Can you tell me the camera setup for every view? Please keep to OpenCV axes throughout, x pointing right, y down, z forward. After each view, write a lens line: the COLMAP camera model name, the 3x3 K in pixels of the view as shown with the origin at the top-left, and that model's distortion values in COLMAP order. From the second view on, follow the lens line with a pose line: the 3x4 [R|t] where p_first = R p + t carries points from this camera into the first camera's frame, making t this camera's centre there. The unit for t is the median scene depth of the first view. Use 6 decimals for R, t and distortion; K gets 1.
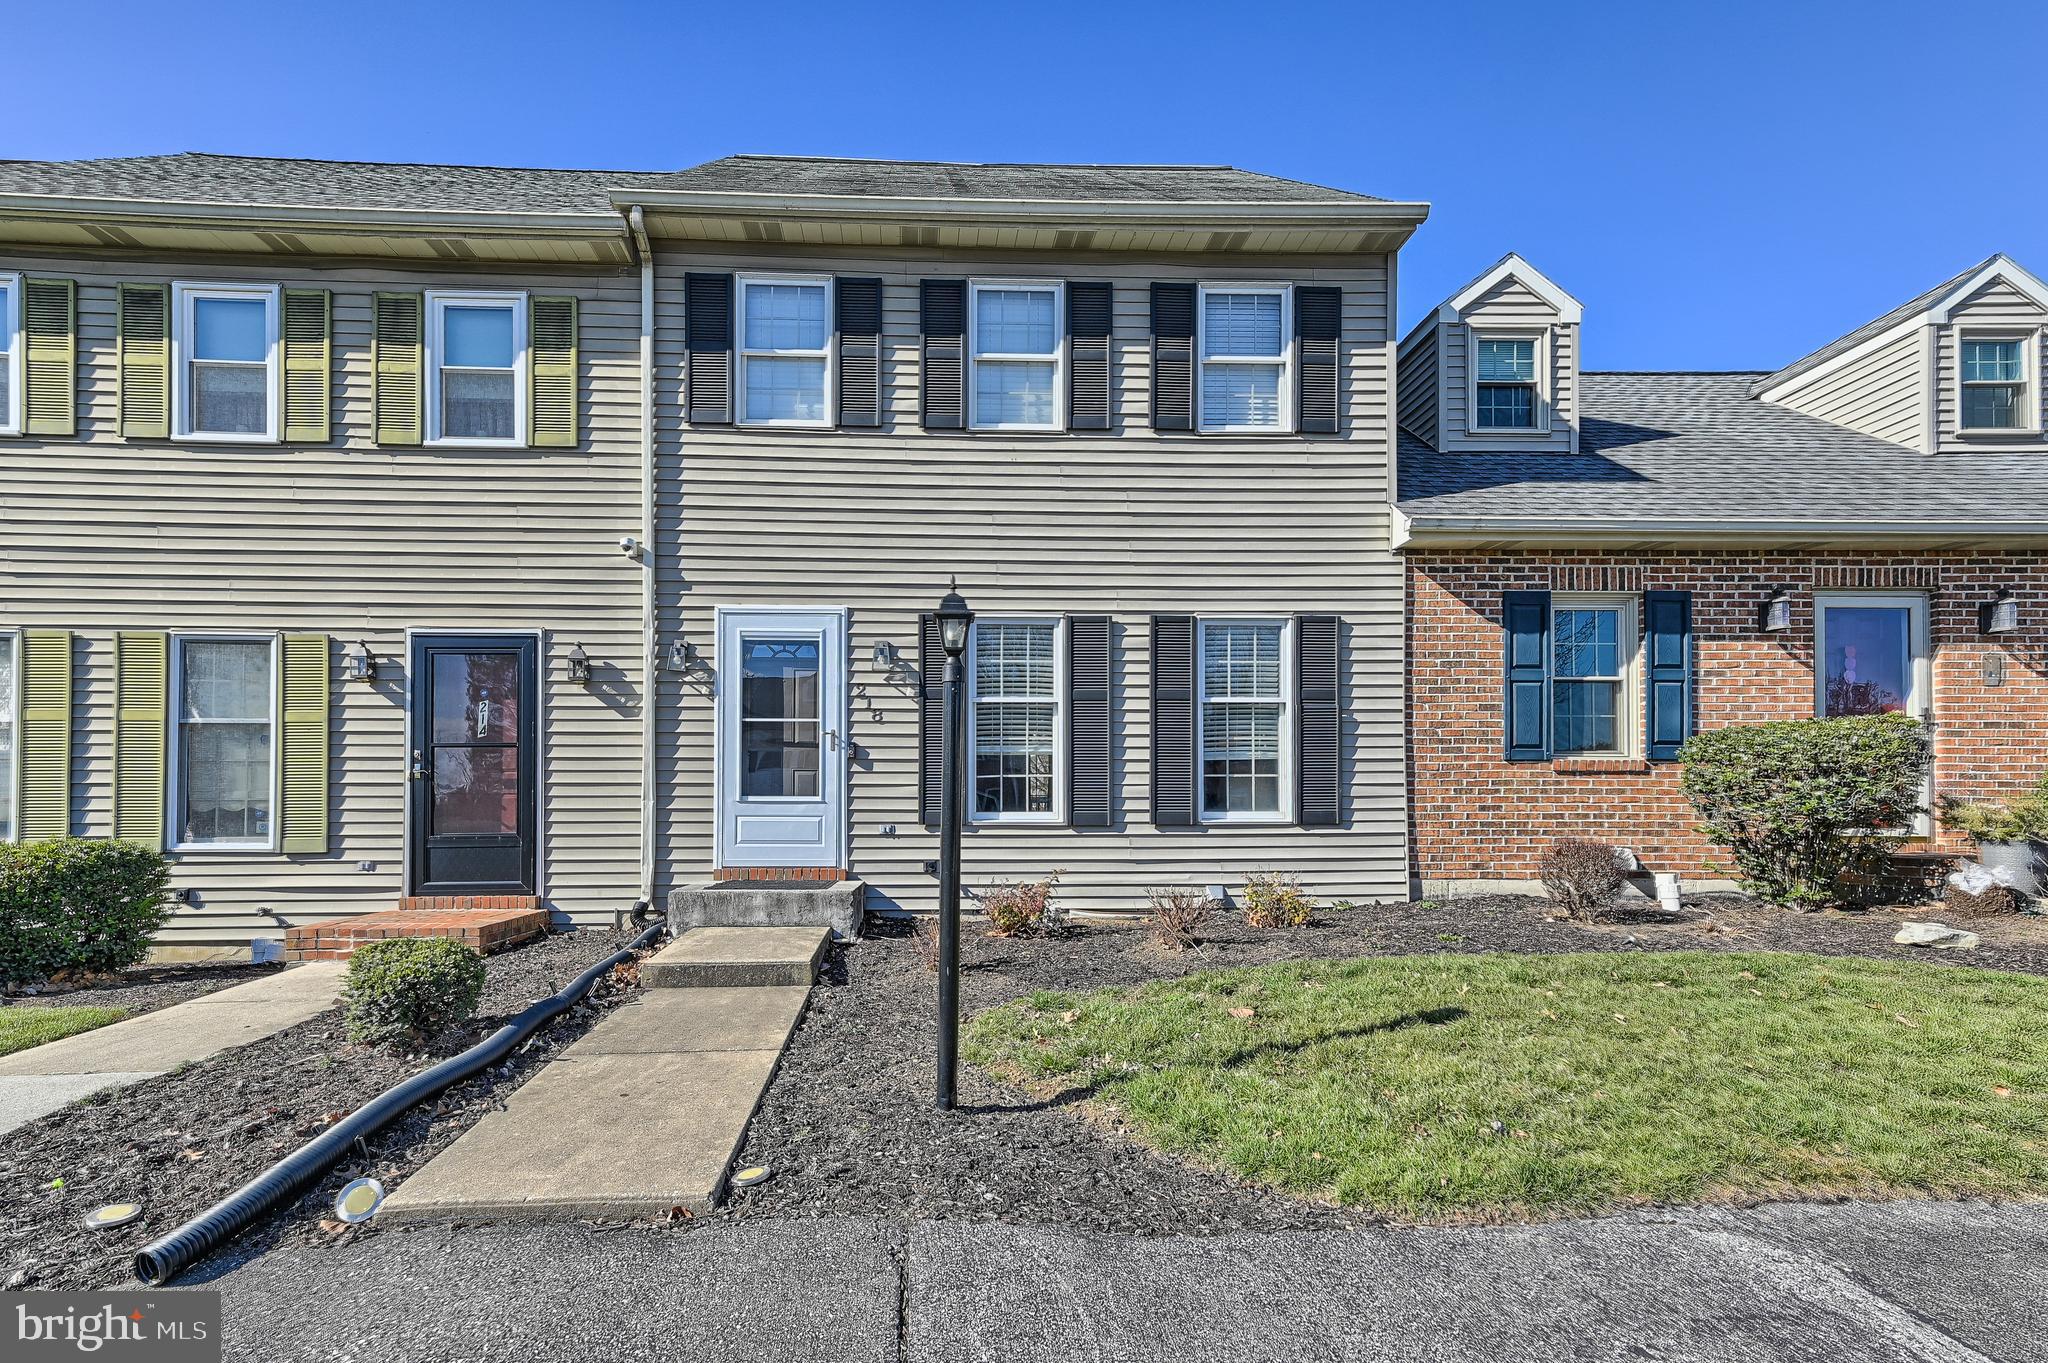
lens RADIAL K [[845.6, 0, 968.8], [0, 845.6, 811.7], [0, 0, 1]] dist [0.001463, 0.000985]
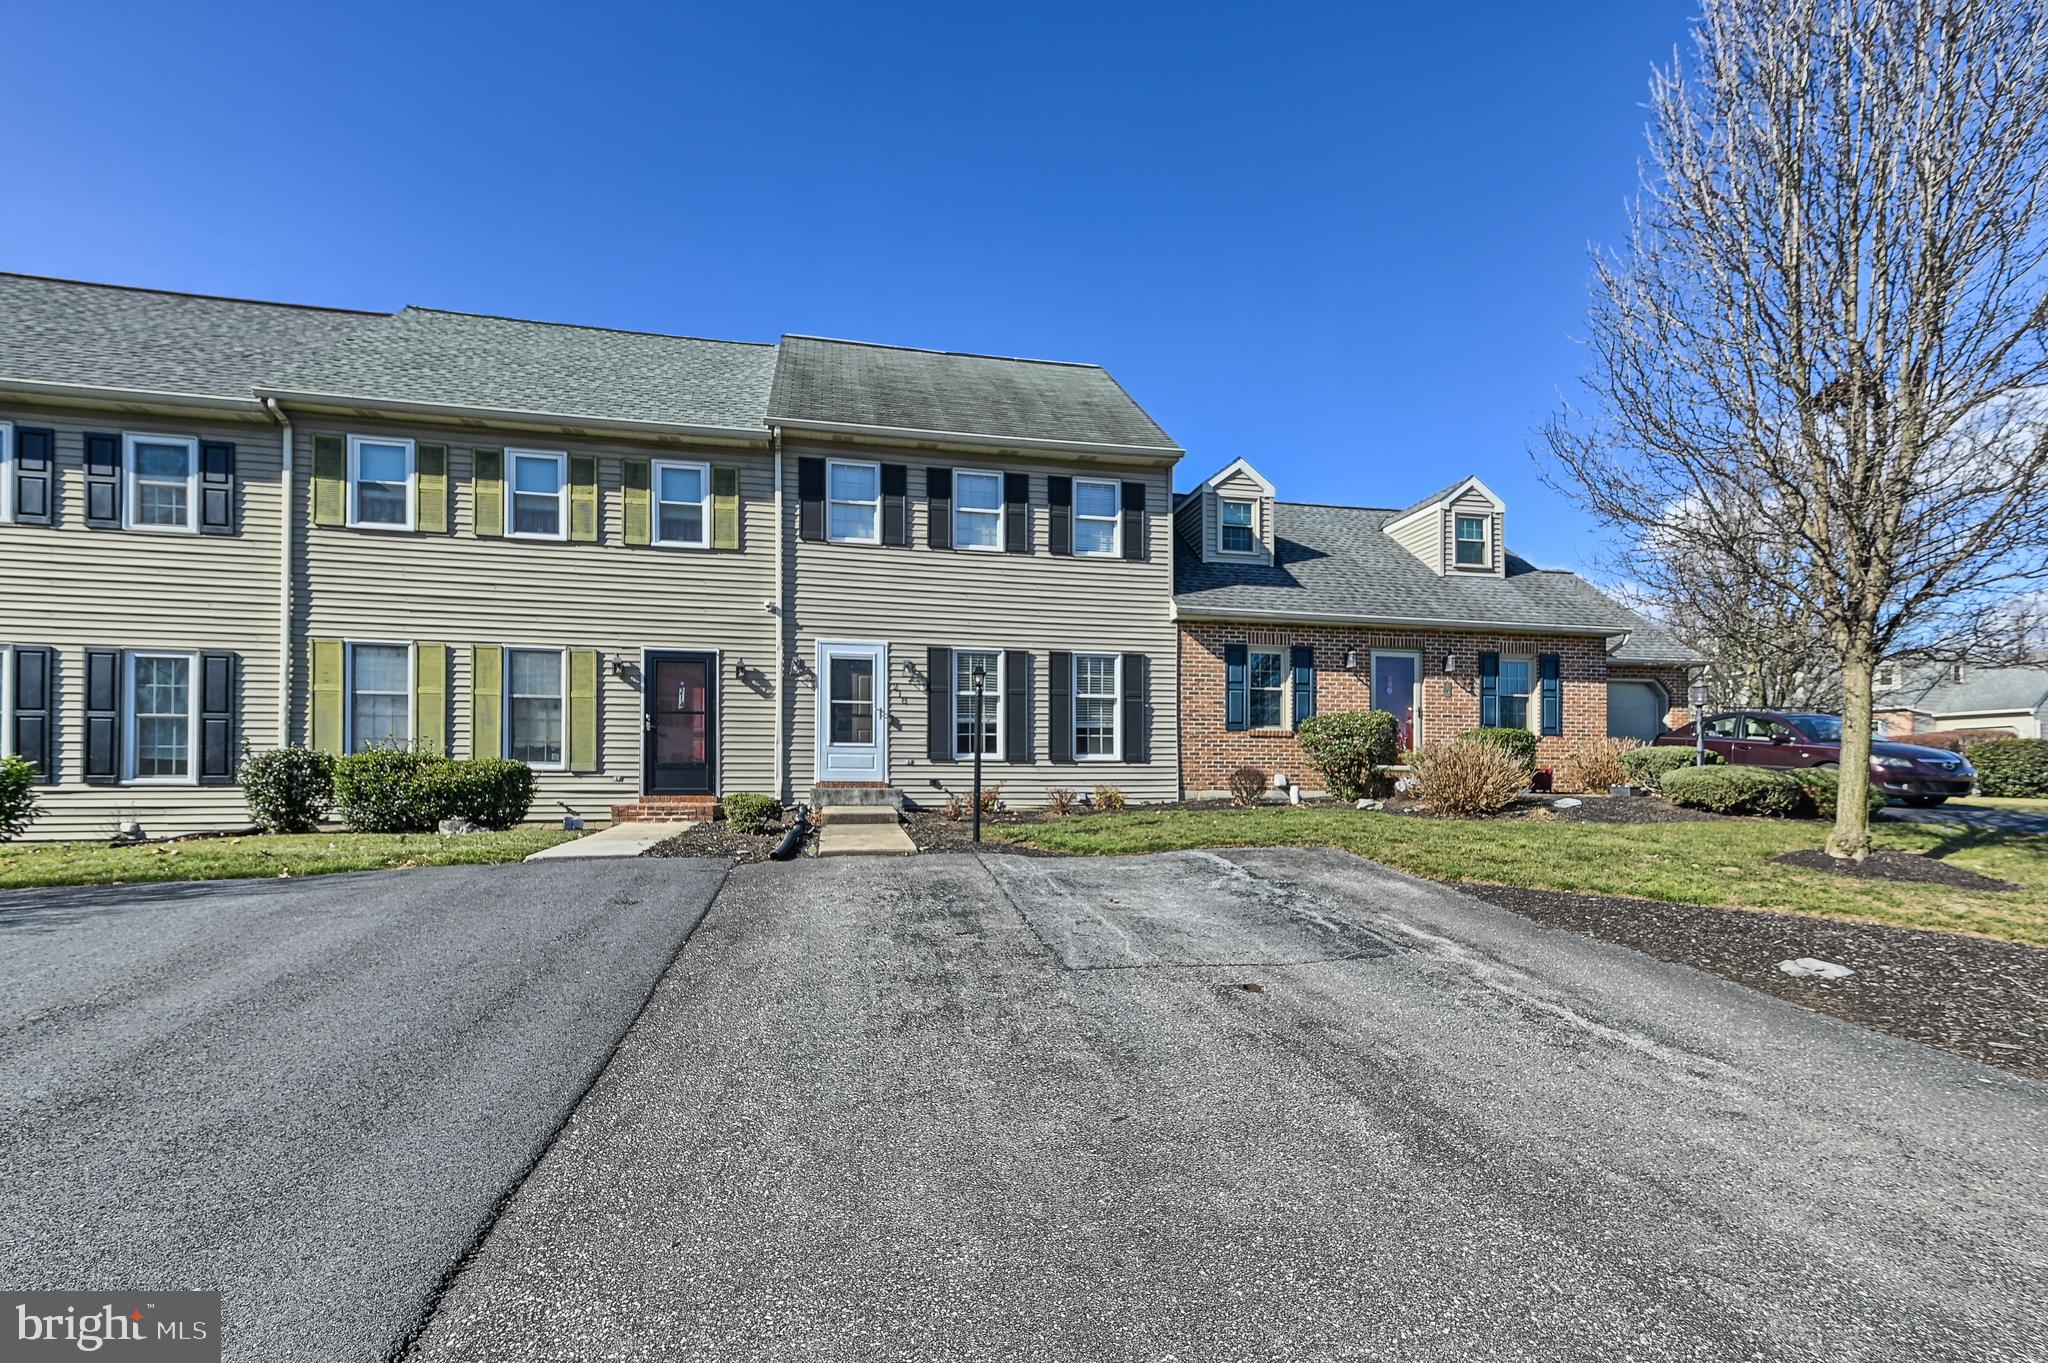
lens RADIAL K [[845.6, 0, 1022.8], [0, 845.6, 694.3], [0, 0, 1]] dist [0.001463, 0.000985]
pose [[0.983382, 0.021754, 0.180238, -0.184537], [-0.001989, 0.994026, -0.109122, 0.073270], [-0.181535, 0.106950, 0.977551, -0.846290]]
